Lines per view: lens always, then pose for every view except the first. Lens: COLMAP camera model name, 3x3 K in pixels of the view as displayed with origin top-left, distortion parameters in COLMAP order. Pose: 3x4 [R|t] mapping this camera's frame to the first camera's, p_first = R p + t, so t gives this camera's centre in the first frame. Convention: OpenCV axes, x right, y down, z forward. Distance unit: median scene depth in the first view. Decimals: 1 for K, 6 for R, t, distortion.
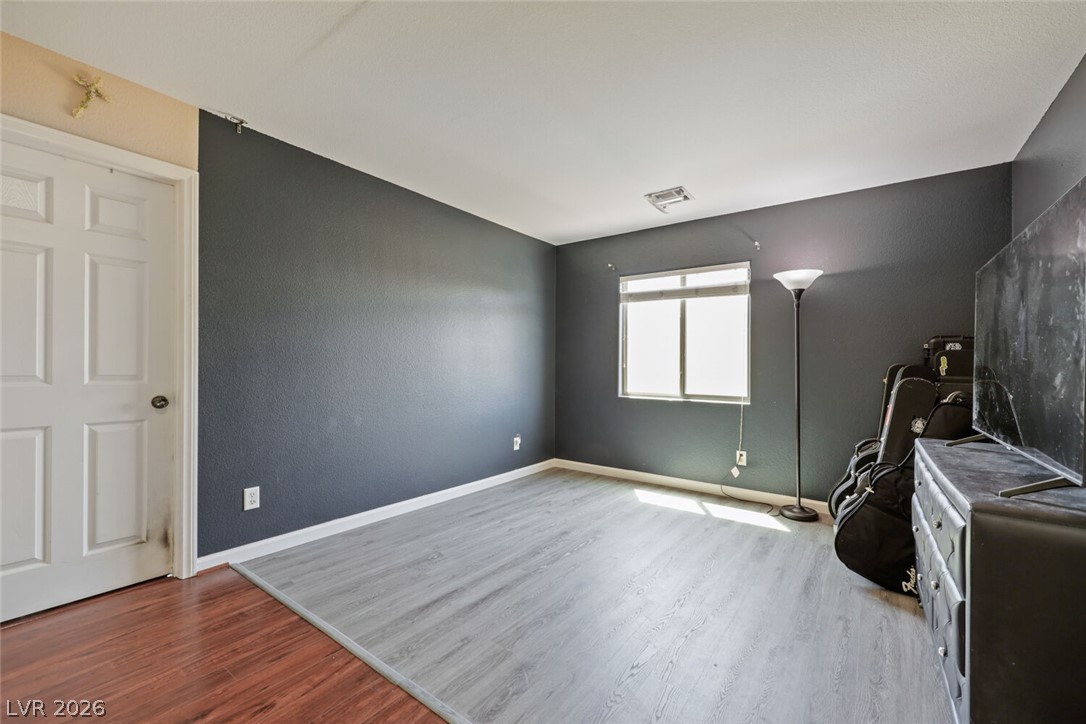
lens RADIAL K [[438.9, 0, 546.8], [0, 438.9, 369.5], [0, 0, 1]] dist [-0.003218, 0.000751]
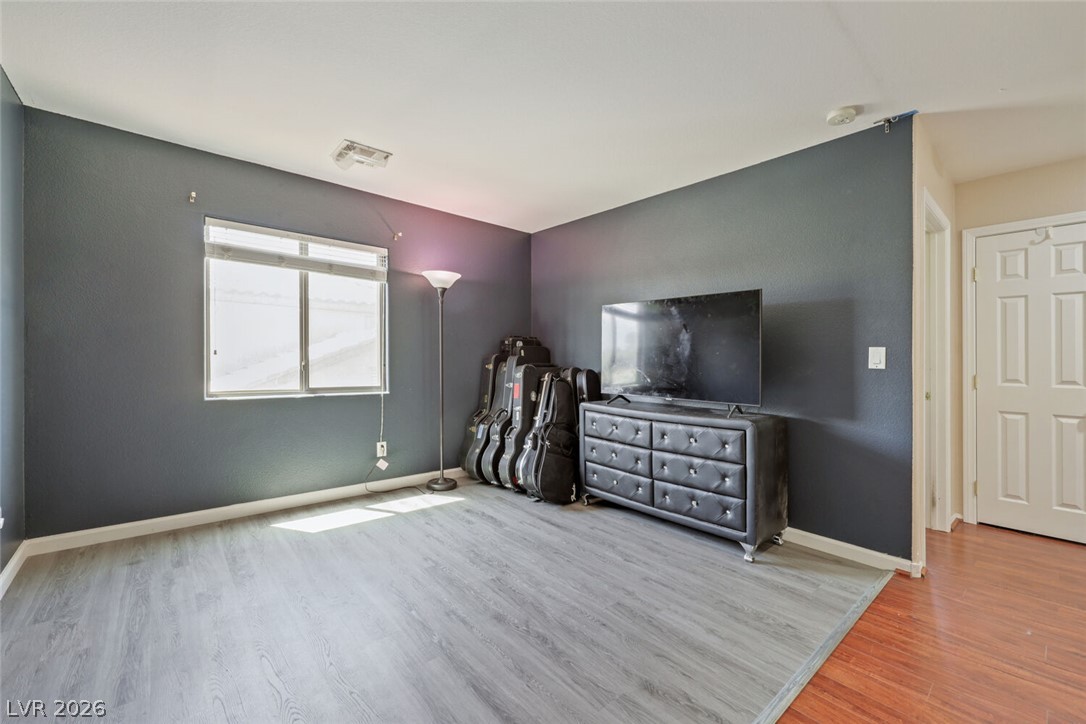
lens RADIAL K [[438.9, 0, 545.6], [0, 438.9, 356.1], [0, 0, 1]] dist [-0.003218, 0.000751]
pose [[0.229065, -0.001782, 0.973410, -0.422299], [-0.006448, 0.999974, 0.003349, -0.010129], [-0.973390, -0.007044, 0.229047, 0.424907]]
